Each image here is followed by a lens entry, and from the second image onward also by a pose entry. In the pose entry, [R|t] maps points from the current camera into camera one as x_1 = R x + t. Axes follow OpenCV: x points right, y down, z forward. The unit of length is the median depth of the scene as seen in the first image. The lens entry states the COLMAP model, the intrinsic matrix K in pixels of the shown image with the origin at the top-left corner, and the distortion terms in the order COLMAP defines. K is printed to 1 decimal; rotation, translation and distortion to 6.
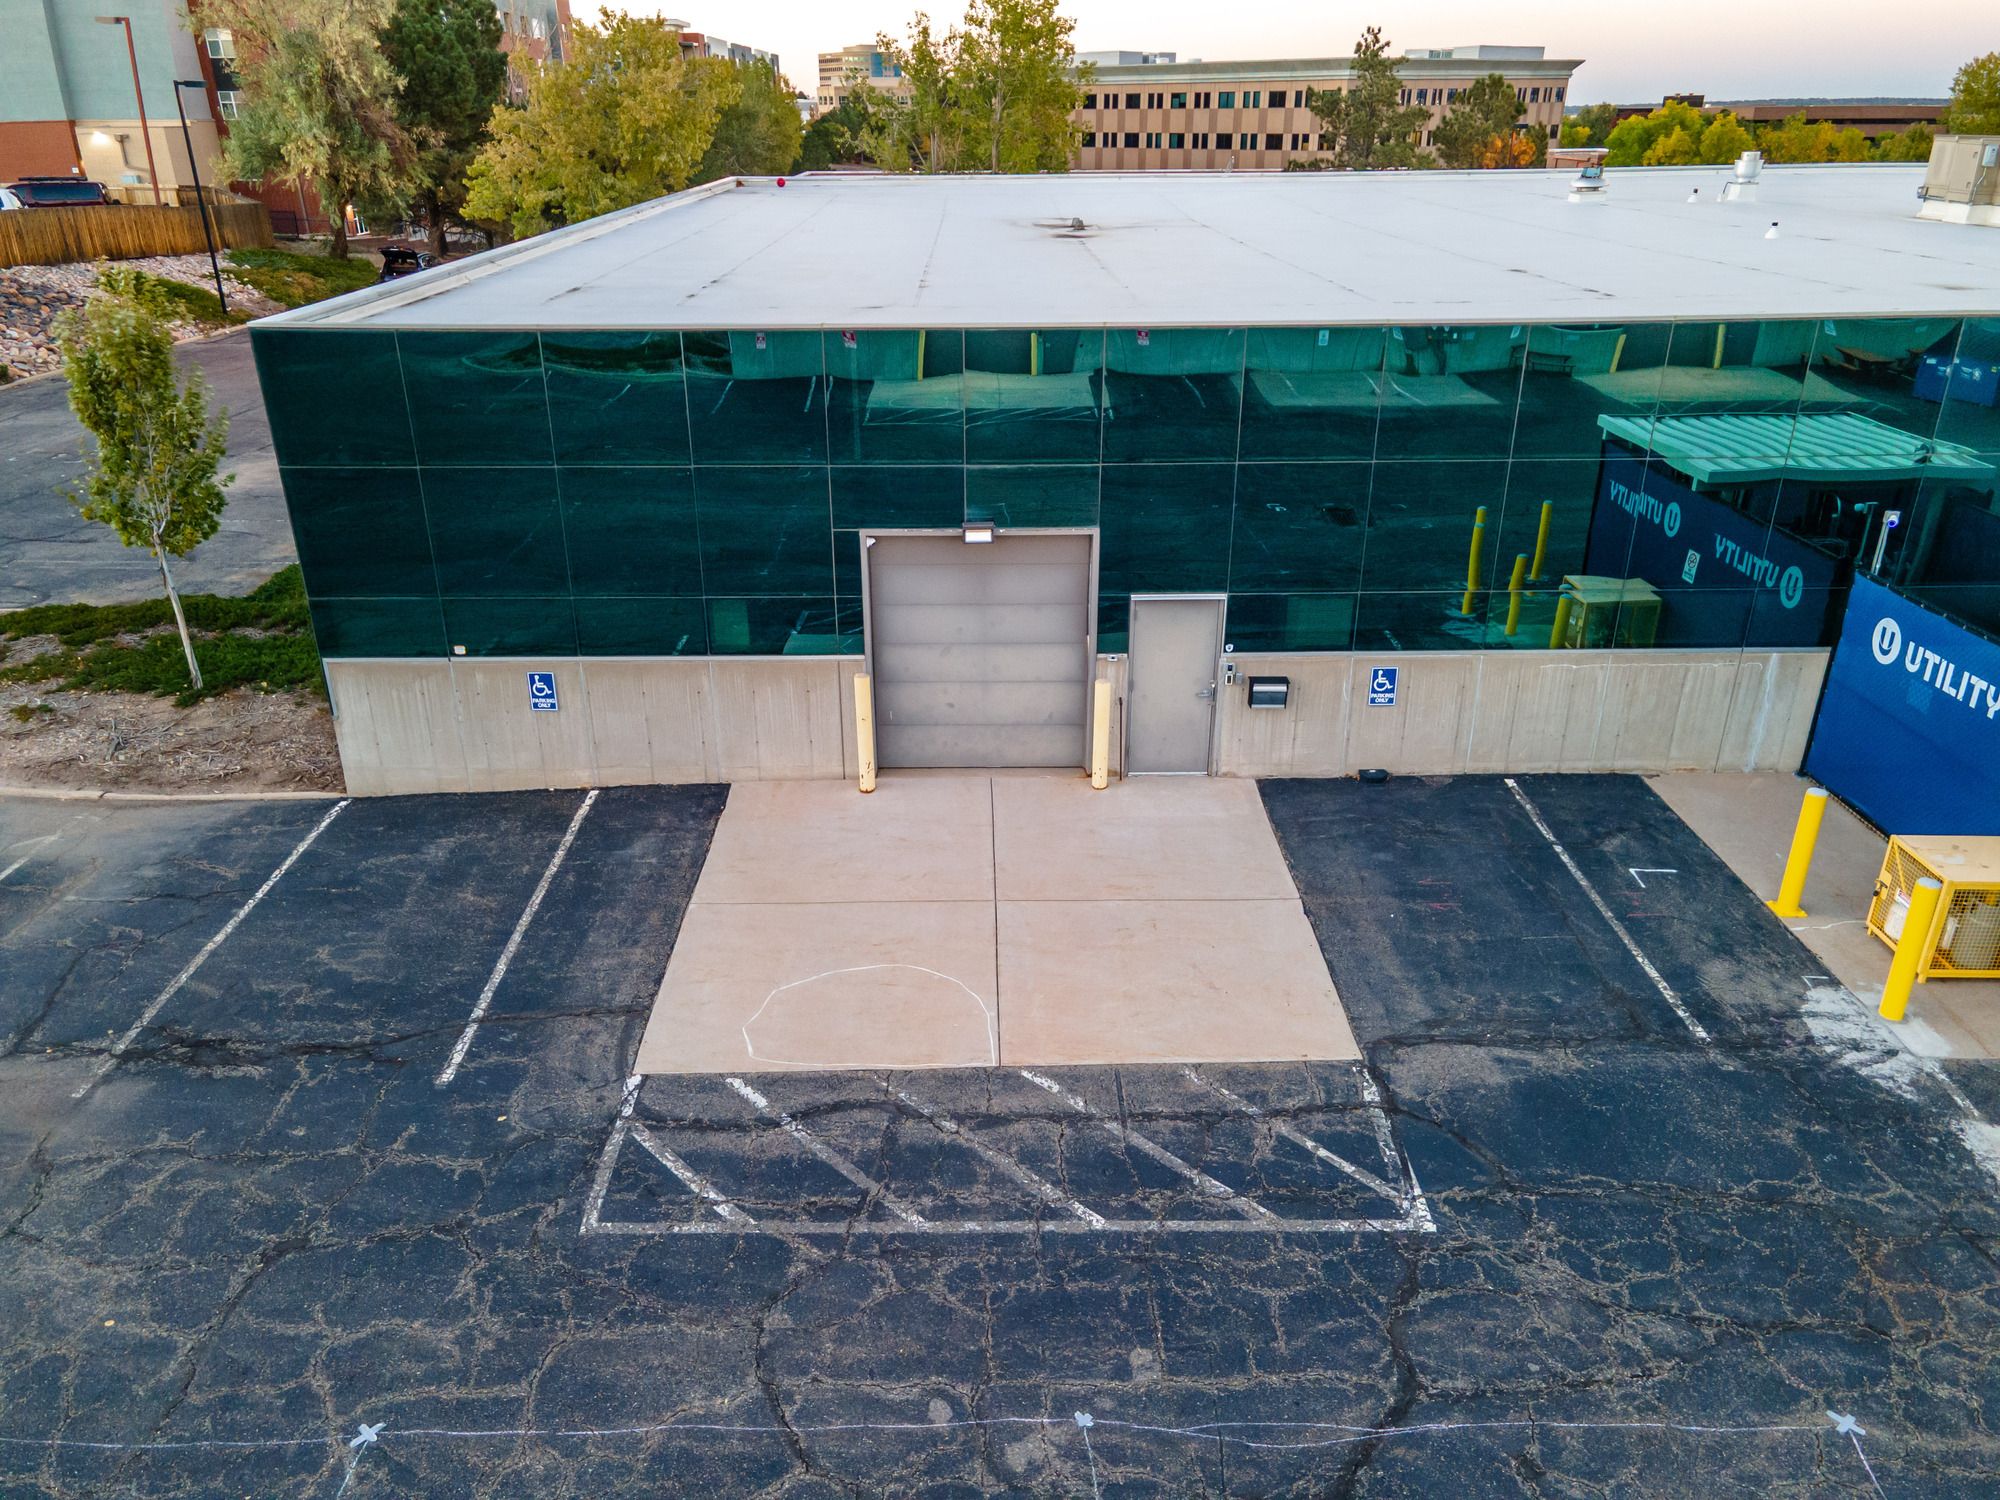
lens RADIAL K [[1455.1, 0, 983.4], [0, 1455.1, 759.5], [0, 0, 1]] dist [0.019877, 0.041045]
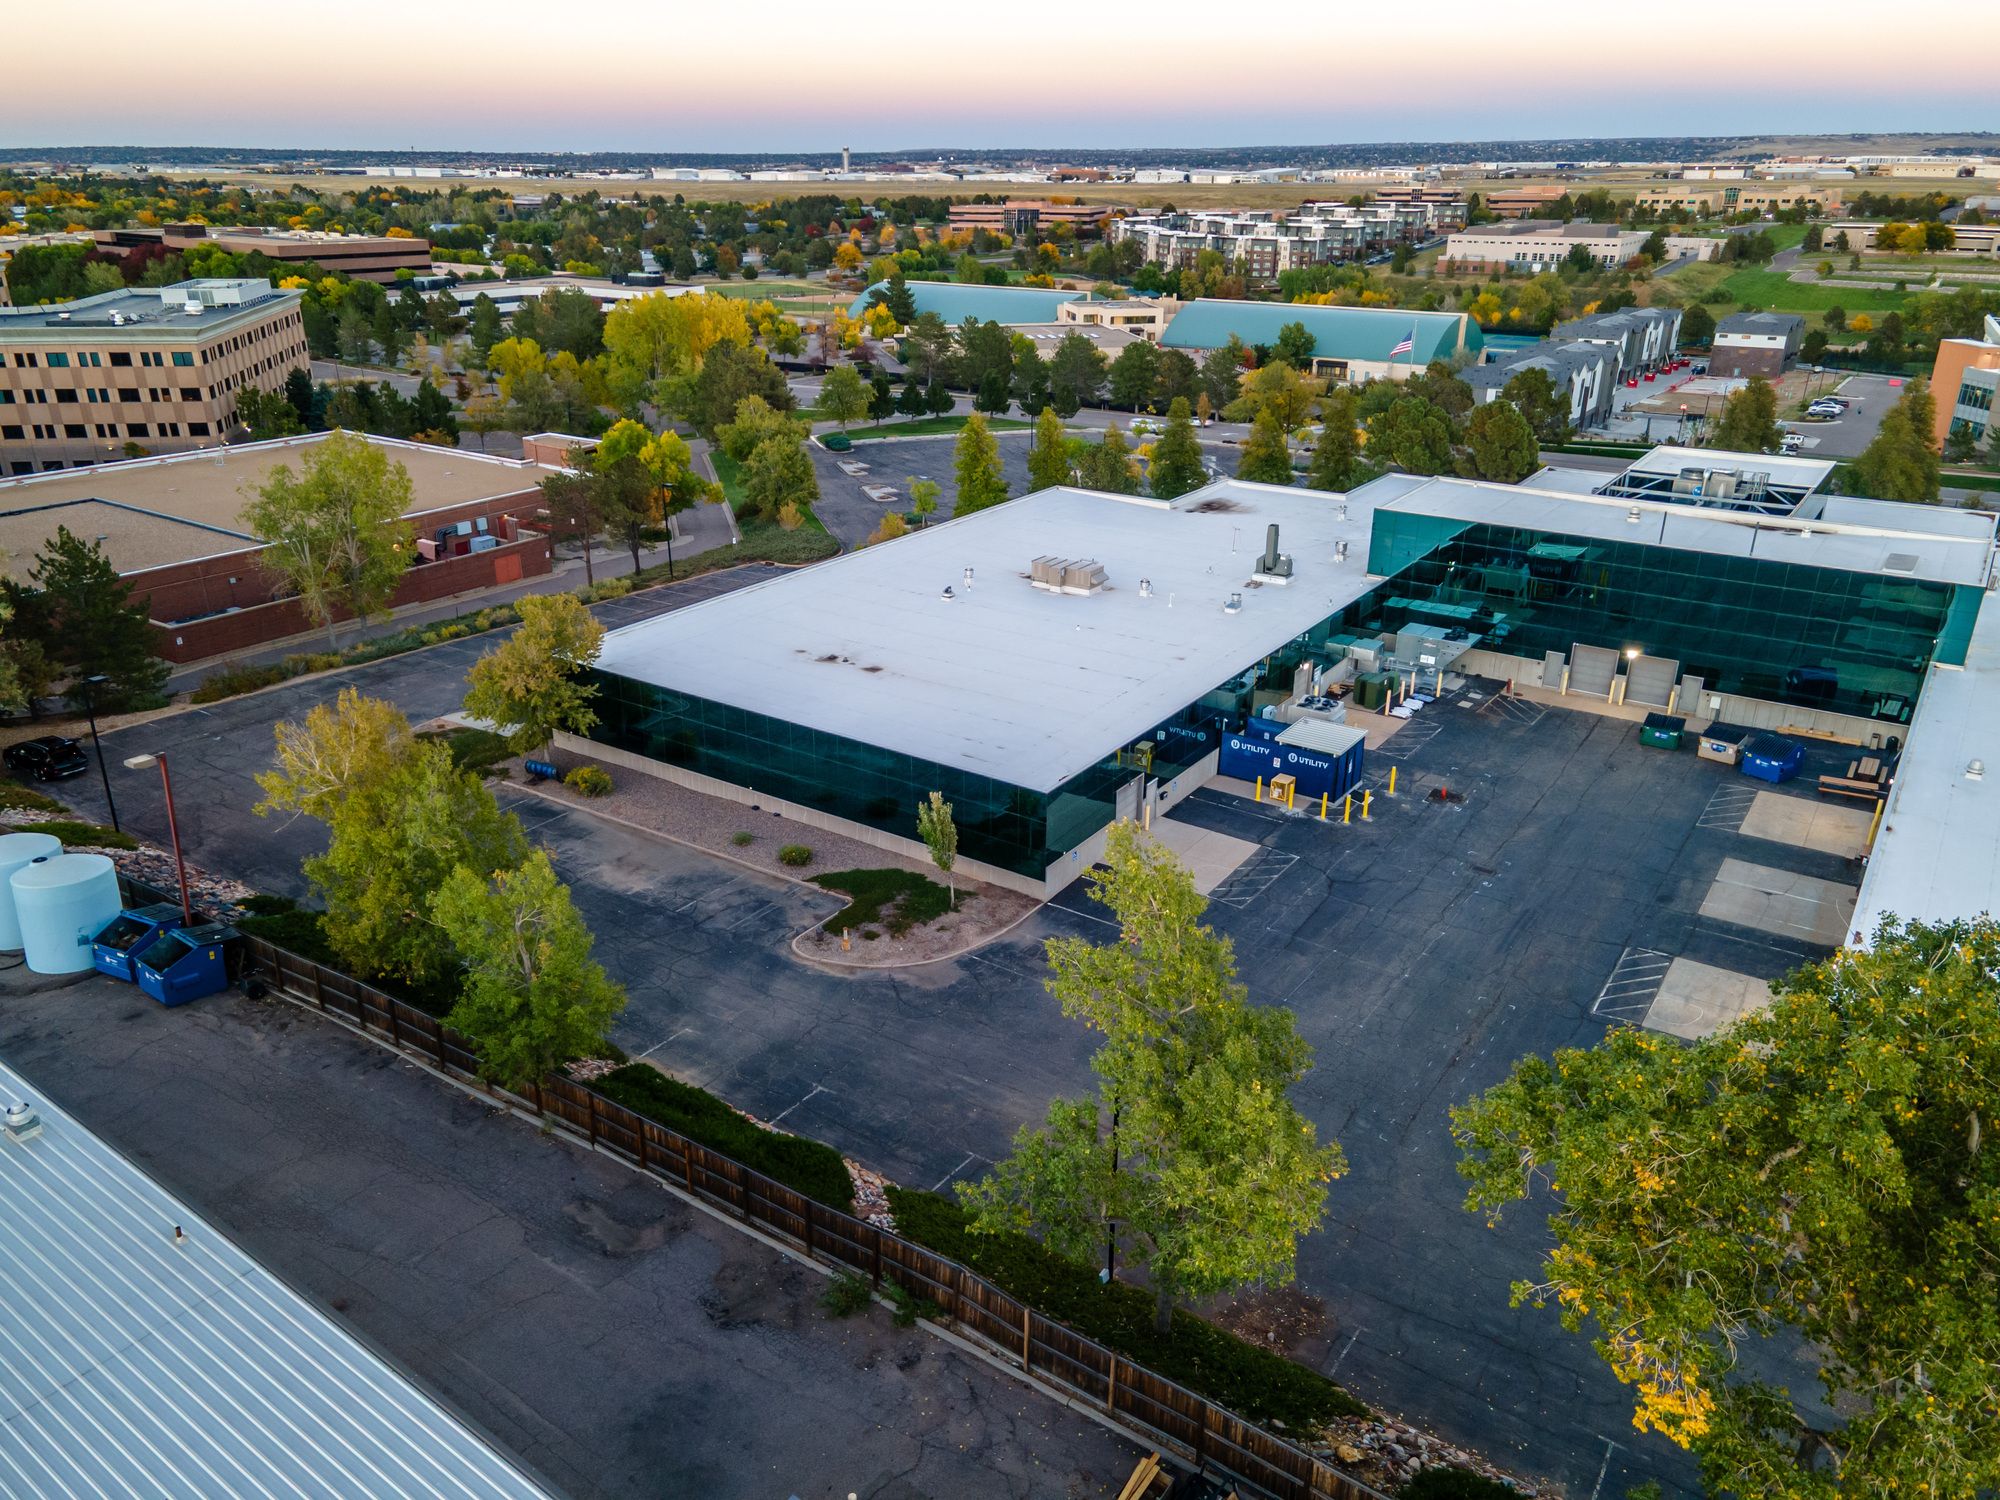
lens RADIAL K [[1455.1, 0, 986.8], [0, 1455.1, 739.5], [0, 0, 1]] dist [0.019877, 0.041045]
pose [[0.569881, -0.299293, 0.765284, -3.387336], [0.330000, 0.936268, 0.120423, -0.903472], [-0.752553, 0.183917, 0.632328, -1.383964]]
